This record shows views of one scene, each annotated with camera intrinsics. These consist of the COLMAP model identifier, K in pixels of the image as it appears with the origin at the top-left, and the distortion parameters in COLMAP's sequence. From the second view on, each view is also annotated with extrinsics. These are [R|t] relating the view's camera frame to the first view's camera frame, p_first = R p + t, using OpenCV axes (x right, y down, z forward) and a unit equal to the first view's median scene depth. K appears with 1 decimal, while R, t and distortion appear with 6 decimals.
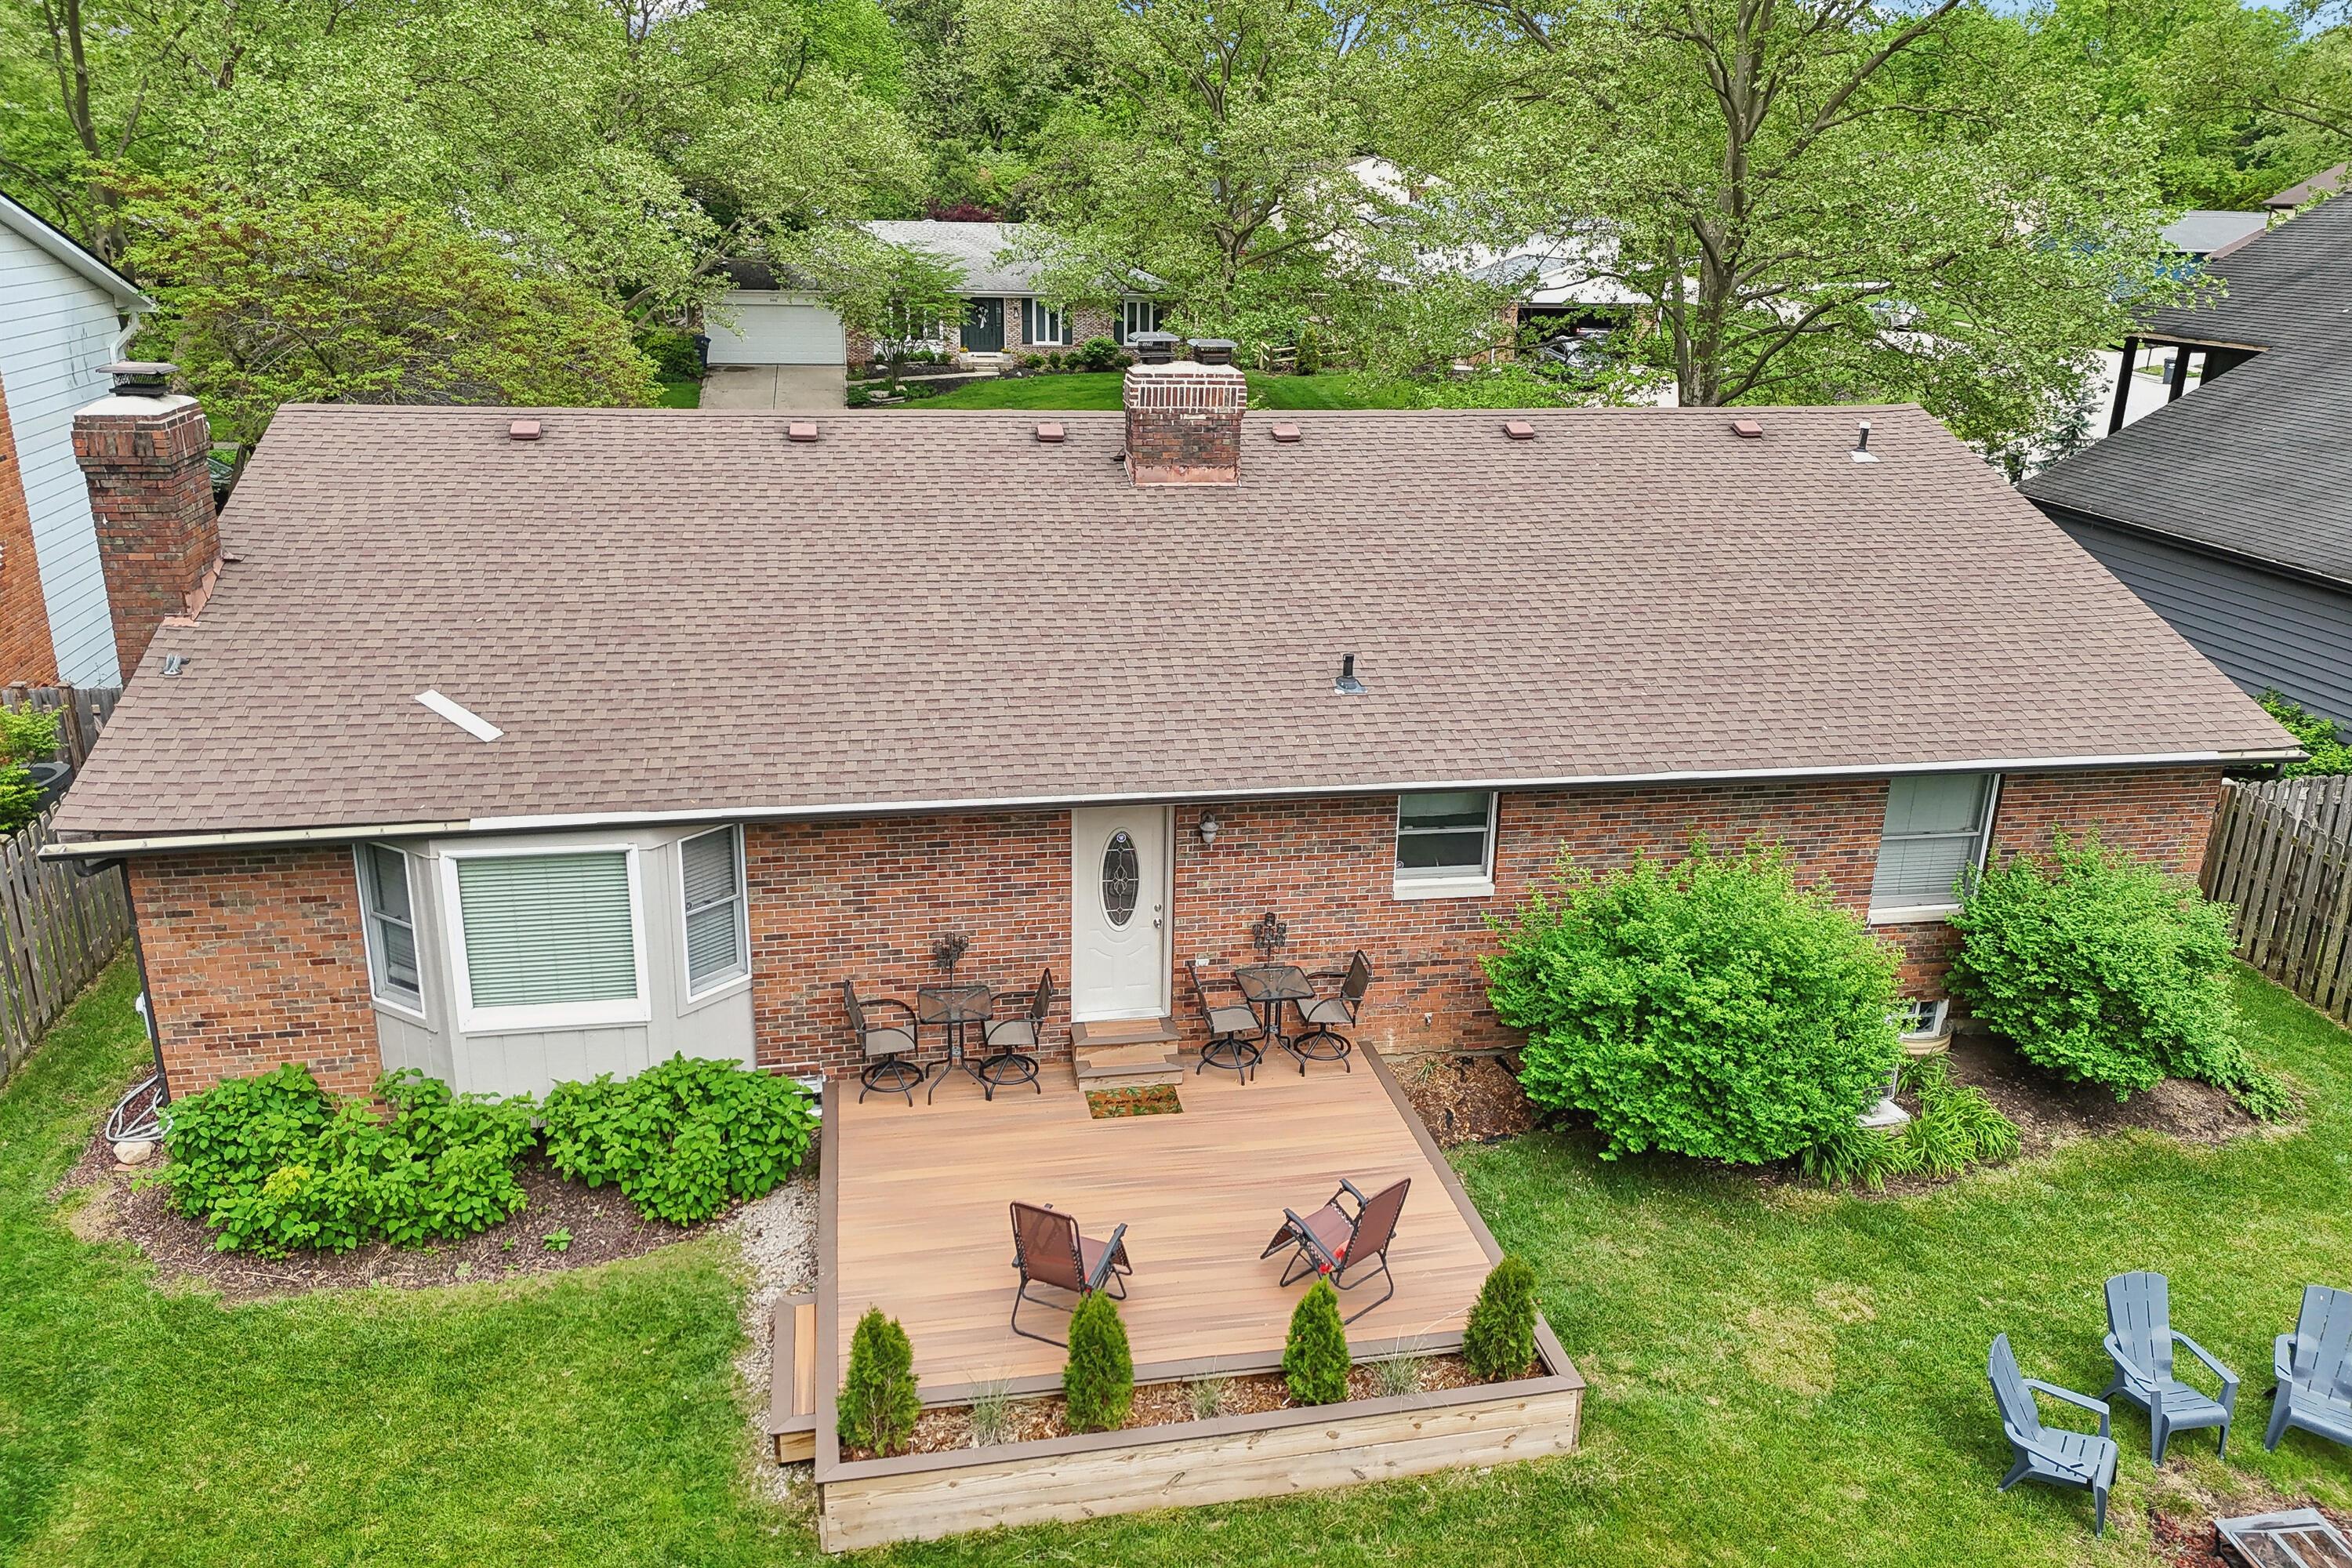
lens RADIAL K [[1755.8, 0, 1192.8], [0, 1755.8, 795.7], [0, 0, 1]] dist [0.043098, -0.005591]
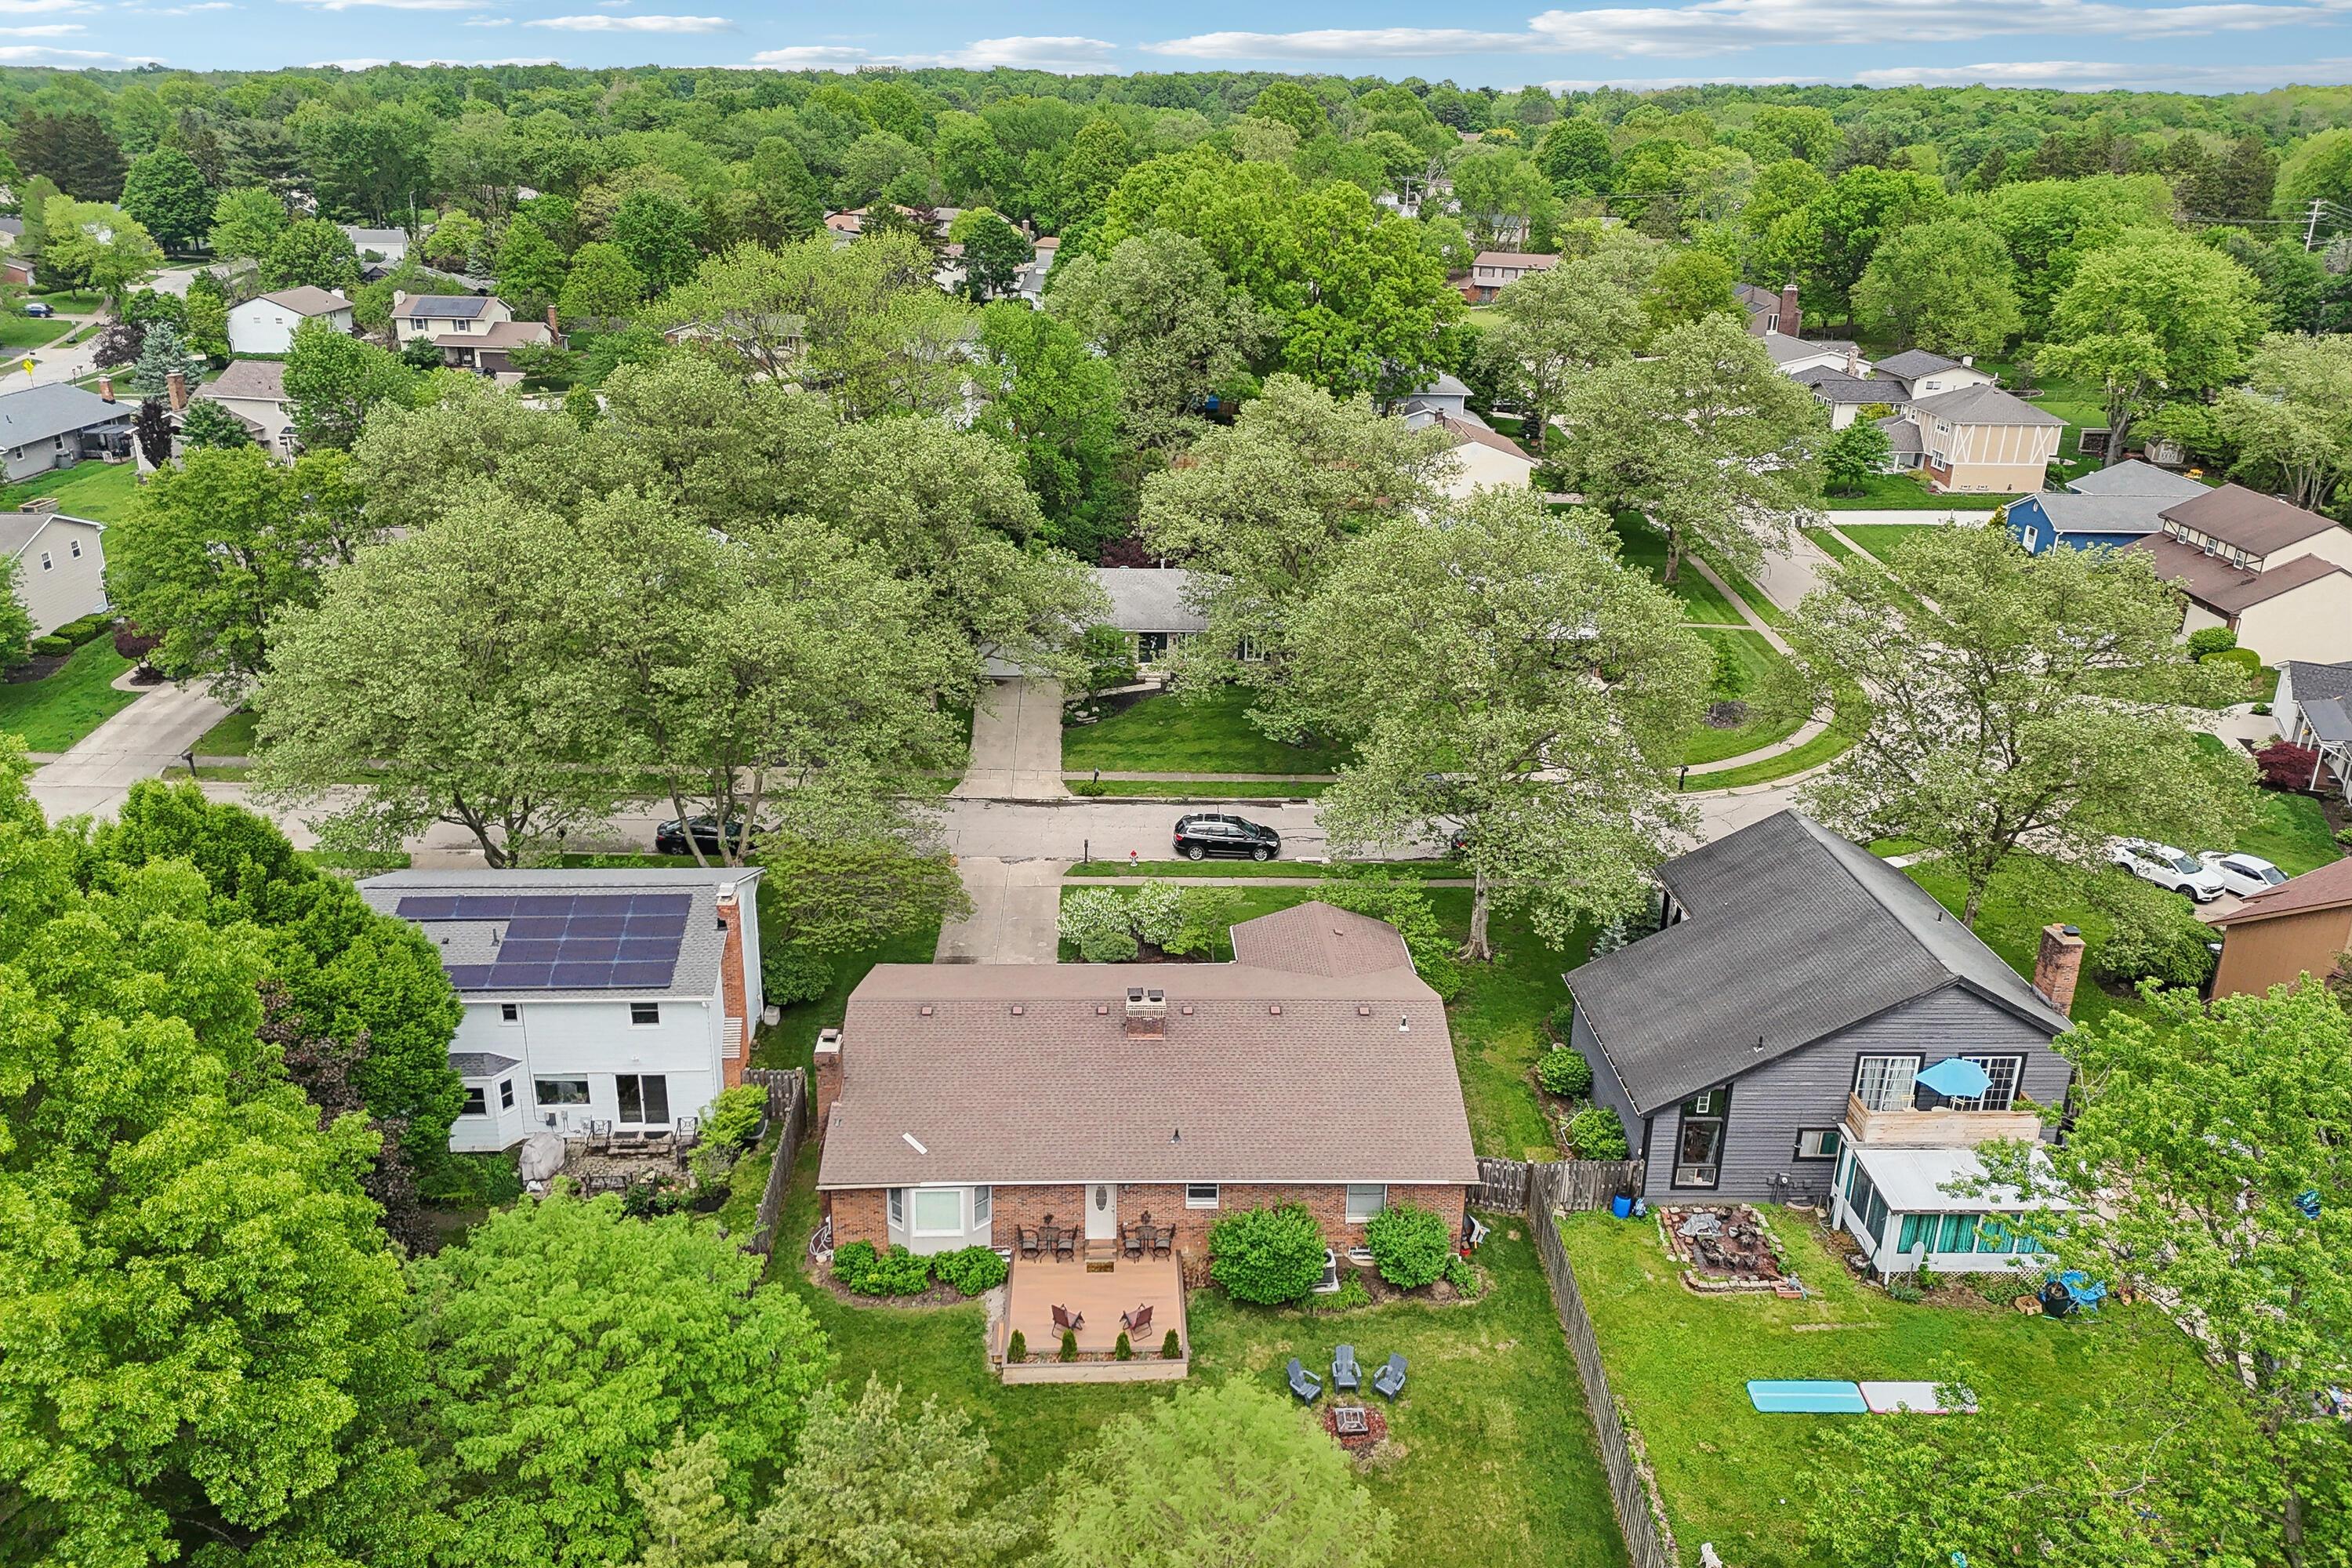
lens RADIAL K [[1755.8, 0, 1181.5], [0, 1755.8, 778.0], [0, 0, 1]] dist [0.043098, -0.005591]
pose [[0.989383, 0.046216, -0.137791, 0.566399], [-0.043087, 0.998743, 0.025607, -0.893560], [0.138801, -0.019398, 0.990130, -2.406498]]
